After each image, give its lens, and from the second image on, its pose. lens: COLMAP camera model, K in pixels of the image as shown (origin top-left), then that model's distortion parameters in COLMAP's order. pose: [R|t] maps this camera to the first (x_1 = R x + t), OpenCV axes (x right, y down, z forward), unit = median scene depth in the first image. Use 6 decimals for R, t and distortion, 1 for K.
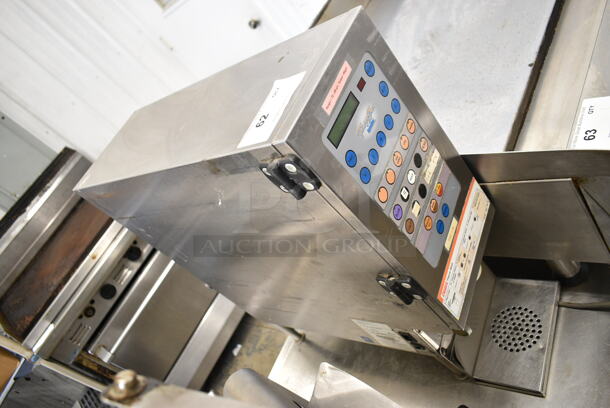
lens RADIAL K [[483.8, 0, 305.0], [0, 483.8, 204.0], [0, 0, 1]] dist [-0.026408, 0.001720]
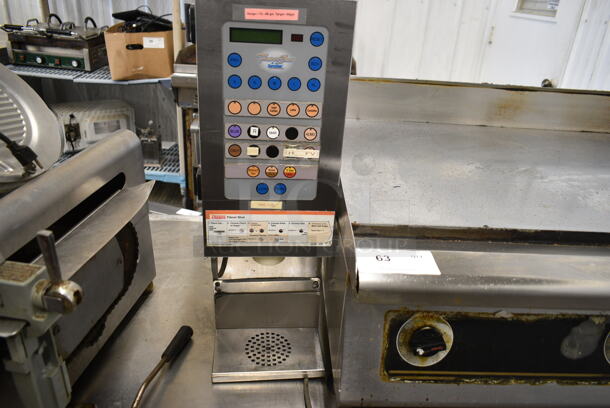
lens RADIAL K [[483.8, 0, 305.0], [0, 483.8, 204.0], [0, 0, 1]] dist [-0.026408, 0.001720]
pose [[0.422582, 0.853065, -0.306112, 0.819846], [-0.837268, 0.496755, 0.228512, -0.326427], [0.346998, 0.159733, 0.924163, -0.018902]]
